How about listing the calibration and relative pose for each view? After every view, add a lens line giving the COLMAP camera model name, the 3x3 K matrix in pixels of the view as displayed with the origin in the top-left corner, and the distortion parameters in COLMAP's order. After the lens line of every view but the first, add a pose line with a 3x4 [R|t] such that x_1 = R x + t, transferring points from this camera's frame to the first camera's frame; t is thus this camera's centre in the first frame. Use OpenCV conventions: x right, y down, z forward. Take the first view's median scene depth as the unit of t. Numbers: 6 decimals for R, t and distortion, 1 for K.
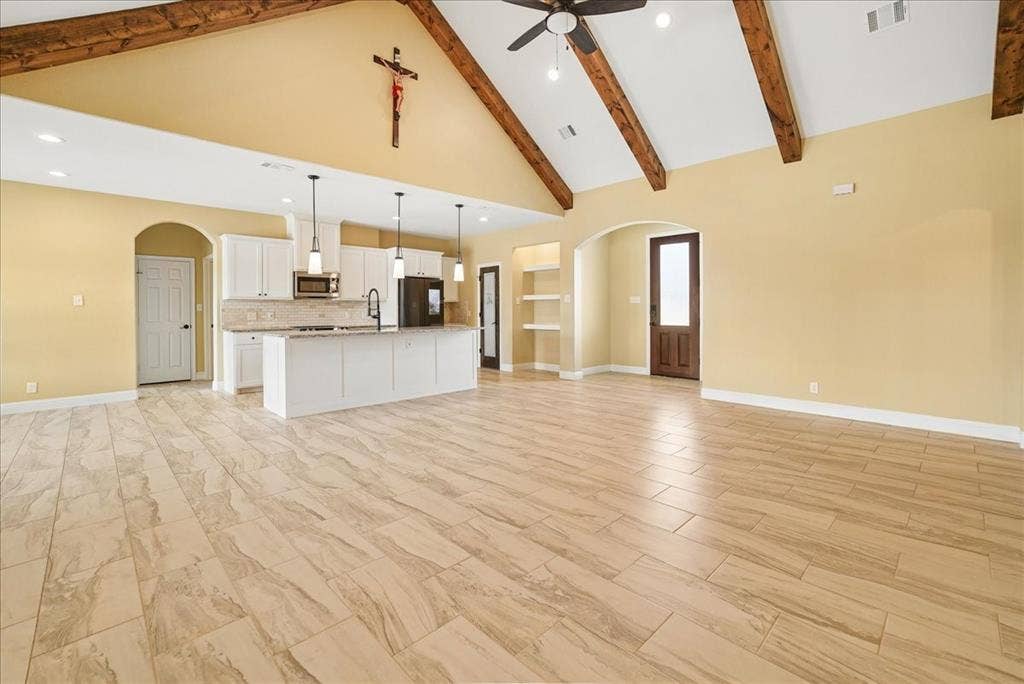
lens RADIAL K [[430.7, 0, 523.5], [0, 430.7, 306.2], [0, 0, 1]] dist [-0.025143, 0.005992]
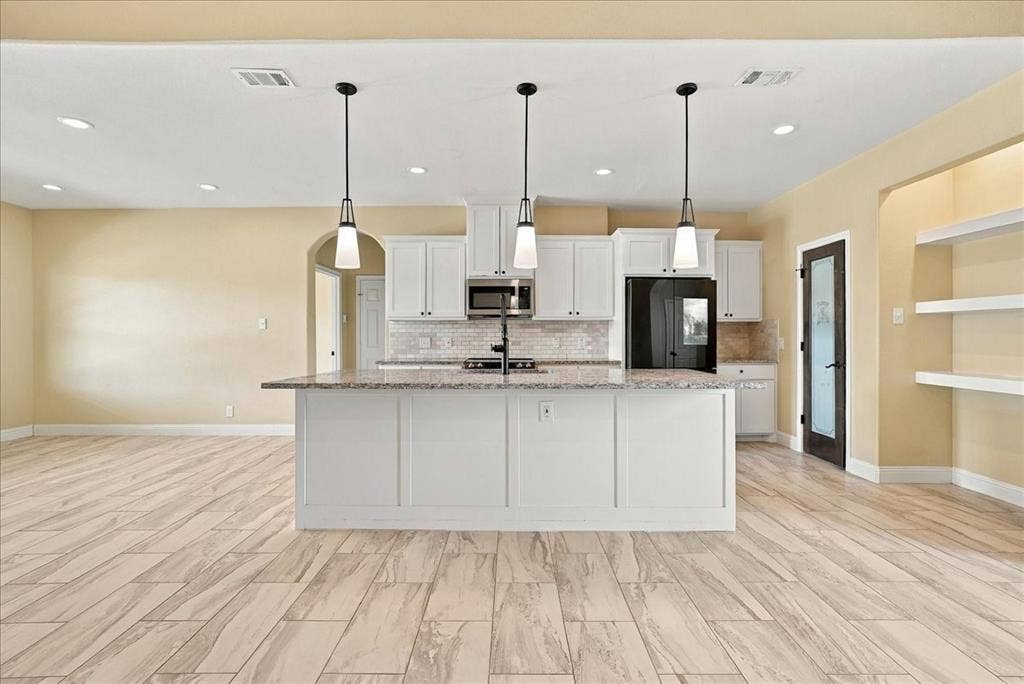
lens RADIAL K [[448.3, 0, 508.4], [0, 448.3, 334.1], [0, 0, 1]] dist [-0.027067, 0.004718]
pose [[0.707819, 0.004154, -0.706381, 0.024806], [0.001994, 0.999967, 0.007879, 0.001773], [0.706391, -0.006986, 0.707787, 0.510692]]
